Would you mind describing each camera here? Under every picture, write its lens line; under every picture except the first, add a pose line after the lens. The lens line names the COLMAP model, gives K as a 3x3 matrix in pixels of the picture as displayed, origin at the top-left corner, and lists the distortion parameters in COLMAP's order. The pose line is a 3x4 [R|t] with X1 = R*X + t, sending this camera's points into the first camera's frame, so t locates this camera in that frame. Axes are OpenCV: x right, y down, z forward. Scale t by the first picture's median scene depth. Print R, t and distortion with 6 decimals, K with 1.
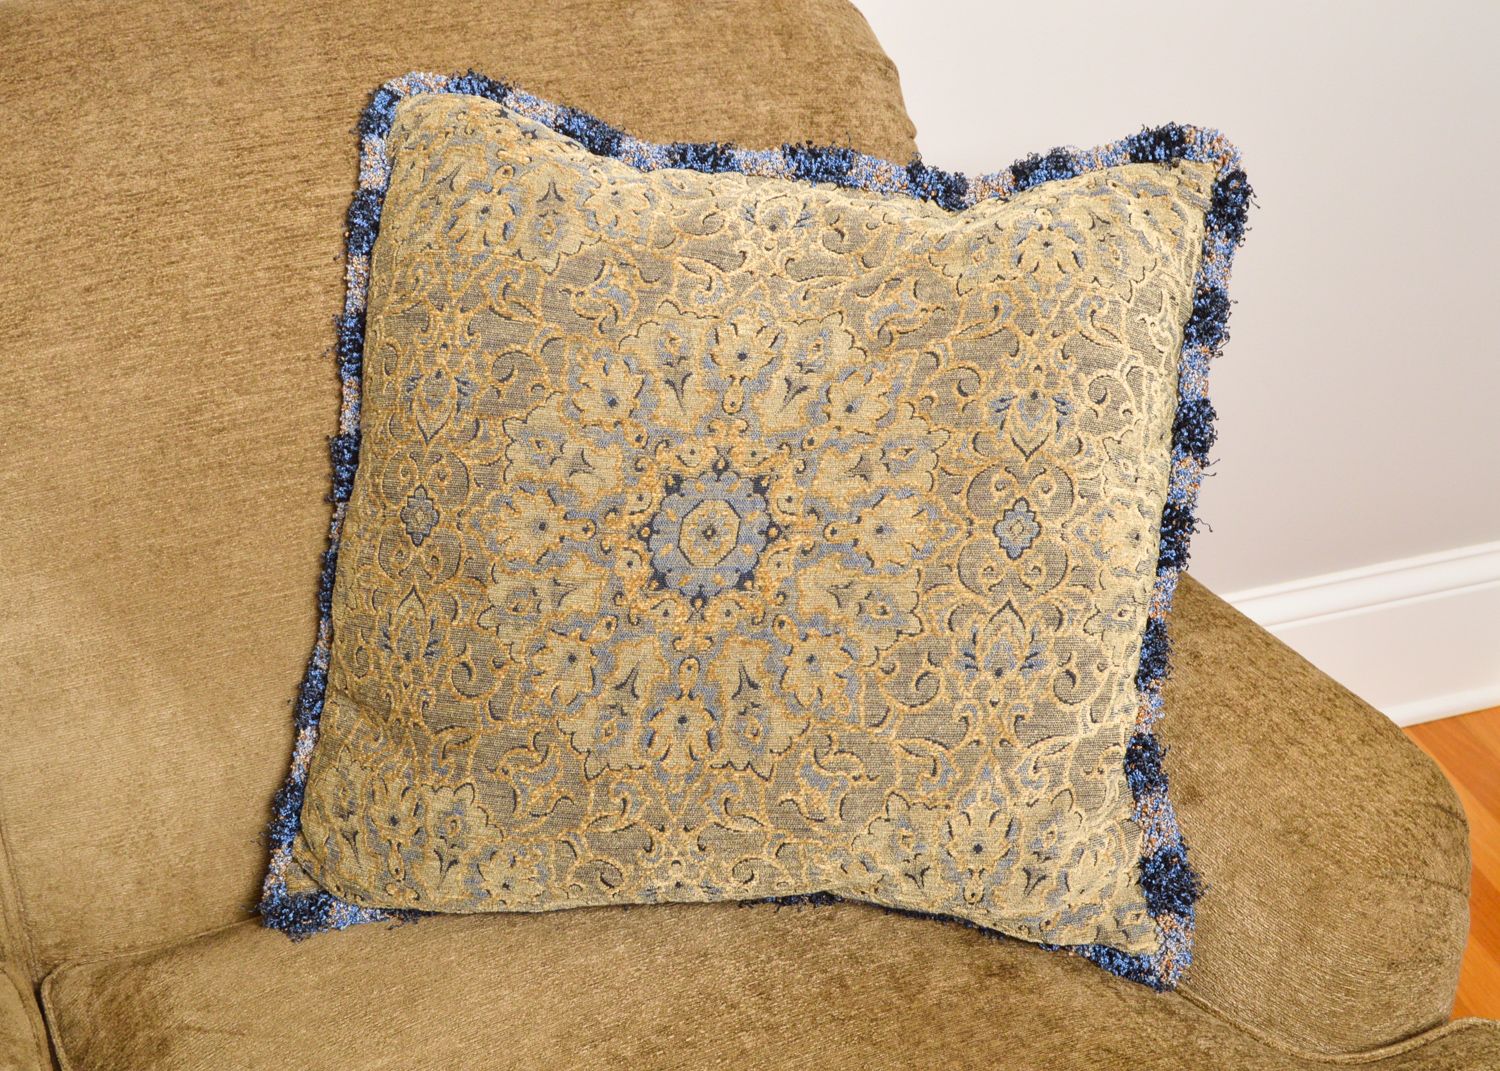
lens RADIAL K [[2411.4, 0, 764.5], [0, 2411.4, 603.3], [0, 0, 1]] dist [-0.037296, 0.000000]
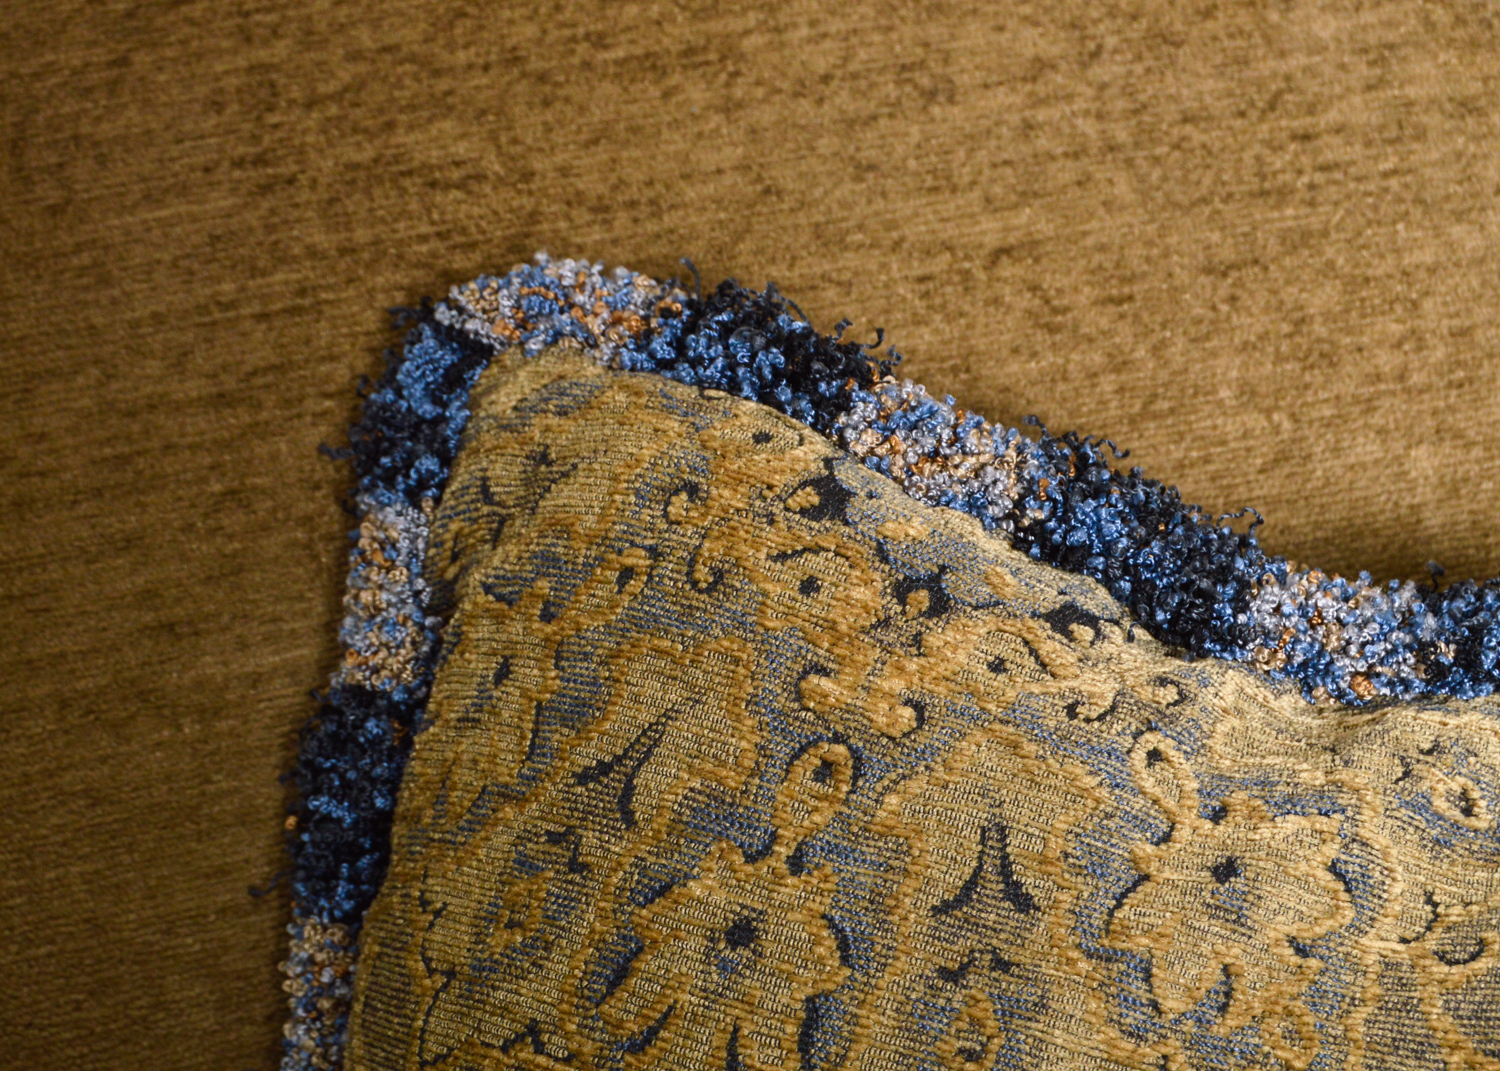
lens RADIAL K [[3580.7, 0, 758.5], [0, 3580.7, 543.2], [0, 0, 1]] dist [-0.028744, 0.000000]
pose [[0.988735, 0.061579, -0.136425, -0.063378], [-0.047607, 0.993498, 0.103417, -0.253281], [0.141906, -0.095757, 0.985238, 0.622414]]
